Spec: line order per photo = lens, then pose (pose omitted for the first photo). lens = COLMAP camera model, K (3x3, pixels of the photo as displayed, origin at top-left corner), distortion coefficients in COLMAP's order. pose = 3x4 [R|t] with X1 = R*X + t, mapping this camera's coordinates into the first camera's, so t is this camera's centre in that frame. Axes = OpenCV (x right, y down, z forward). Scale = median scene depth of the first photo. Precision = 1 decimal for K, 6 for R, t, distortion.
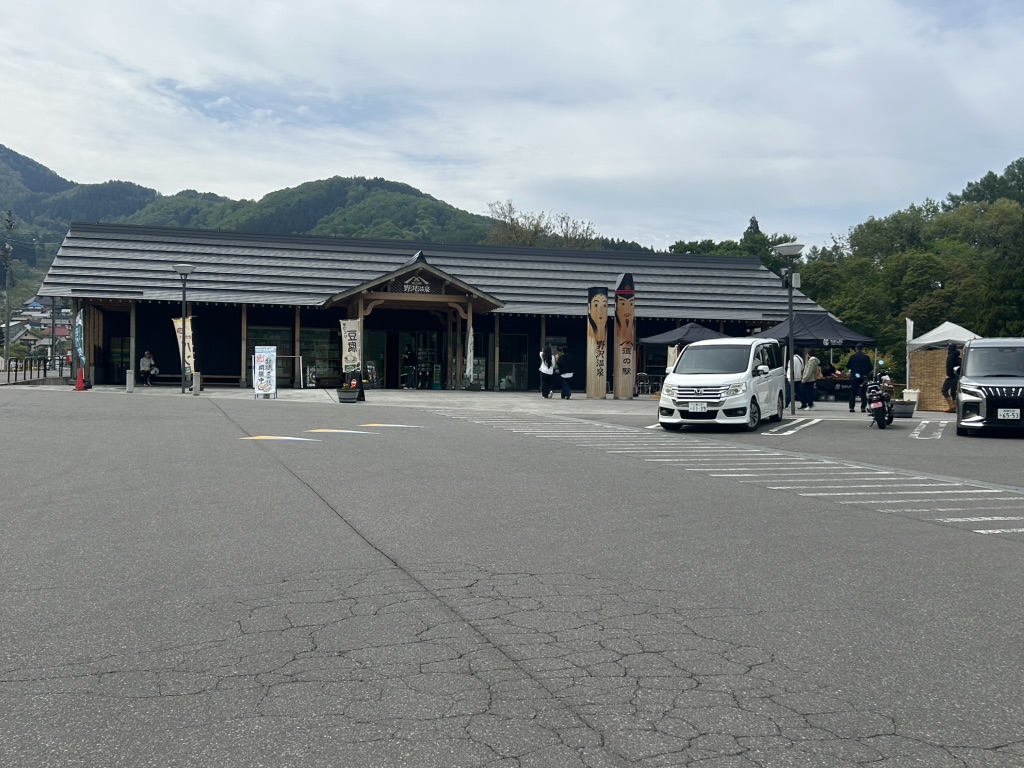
lens RADIAL K [[1057.2, 0, 511.6], [0, 1057.2, 410.5], [0, 0, 1]] dist [0.182596, -0.428918]
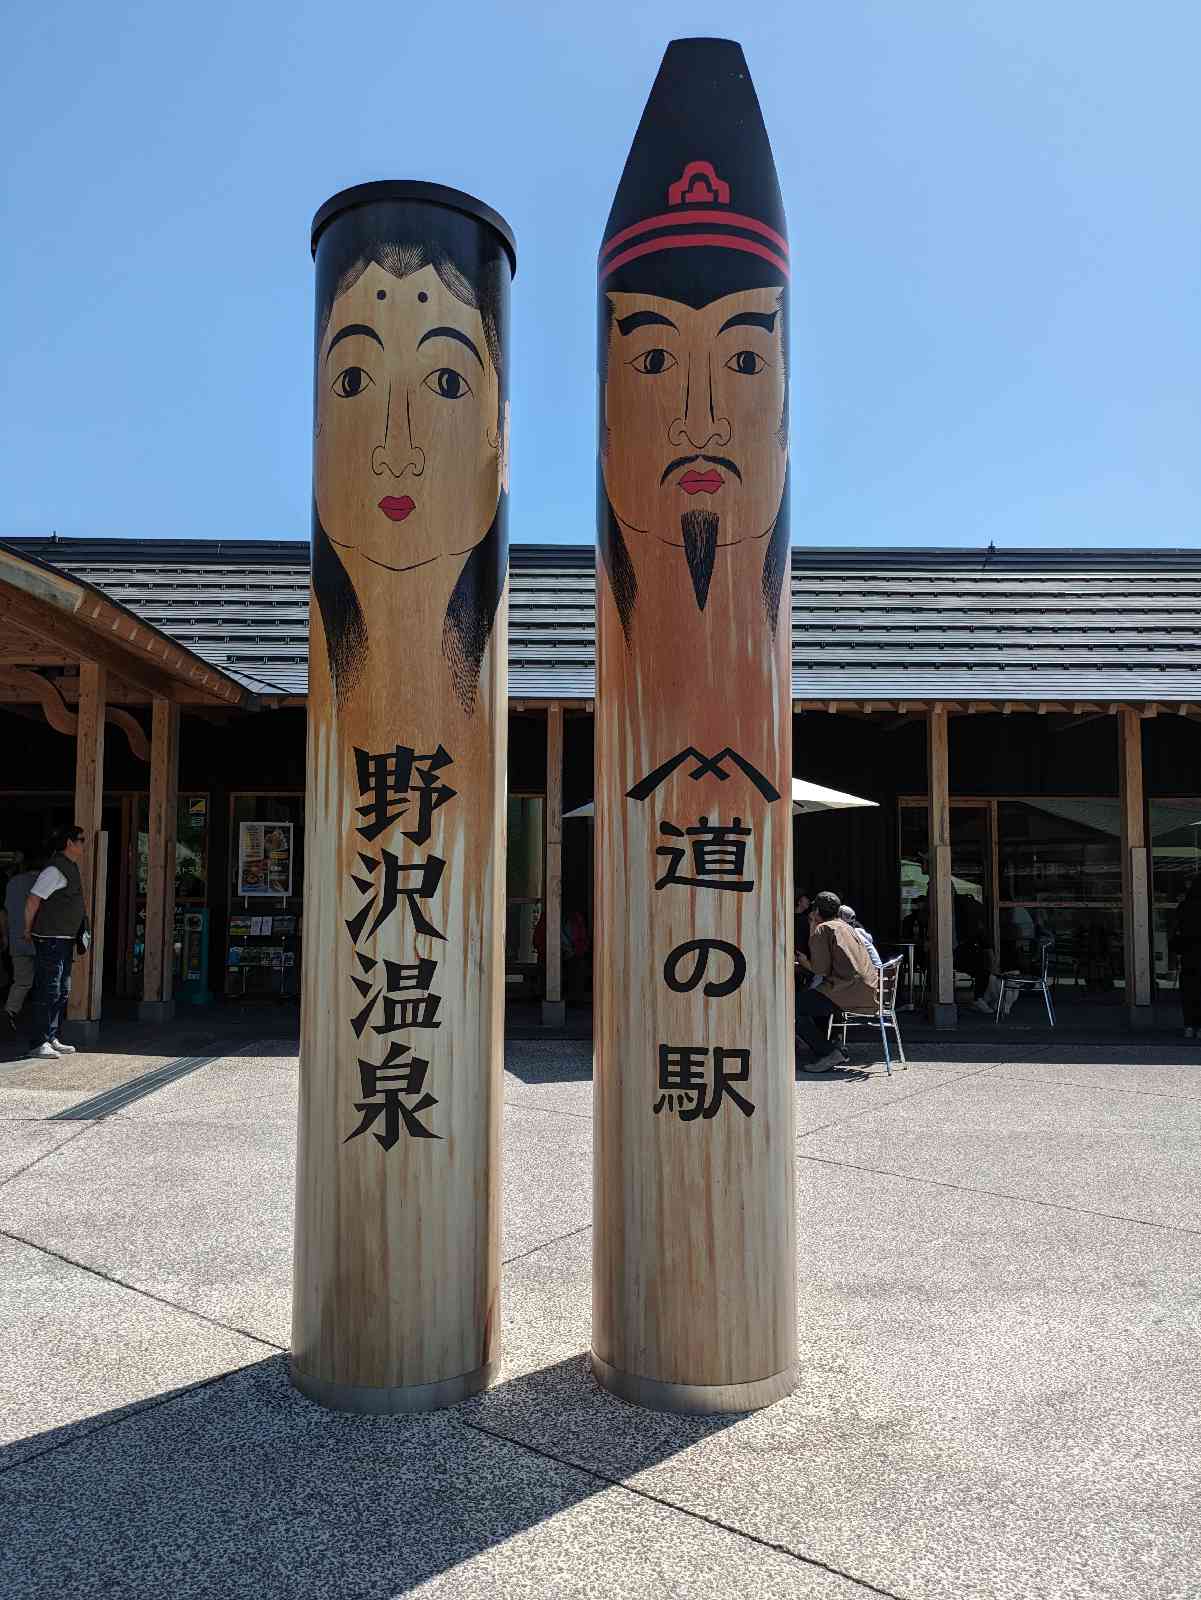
lens RADIAL K [[1175.1, 0, 576.9], [0, 1175.1, 814.7], [0, 0, 1]] dist [0.083456, -0.127946]
pose [[0.970702, -0.025318, -0.238951, 0.113414], [0.004484, 0.996169, -0.087332, -0.047119], [0.240247, 0.083702, 0.967096, 0.831340]]
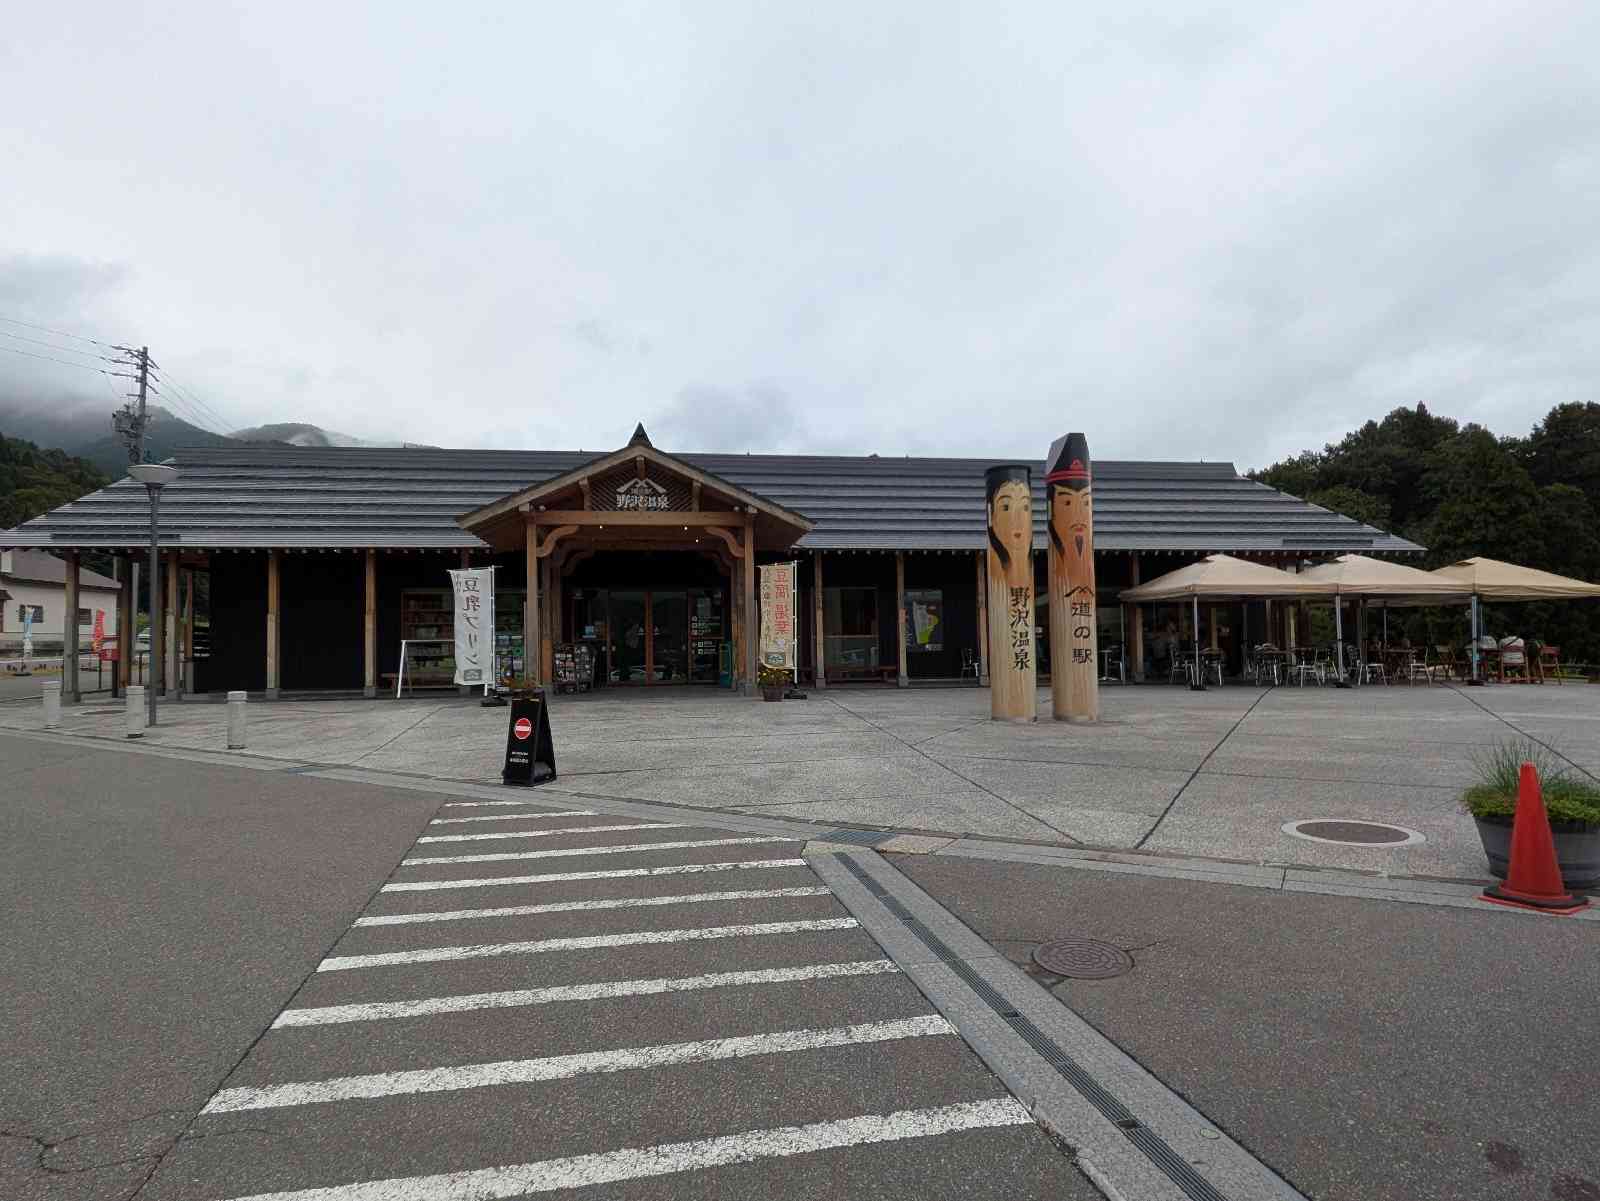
lens RADIAL K [[916.2, 0, 798.6], [0, 916.2, 609.6], [0, 0, 1]] dist [0.000501, -0.000861]
pose [[0.993754, -0.032347, -0.106799, 0.031139], [0.025411, 0.997517, -0.065680, -0.031721], [0.108659, 0.062555, 0.992109, 0.568499]]
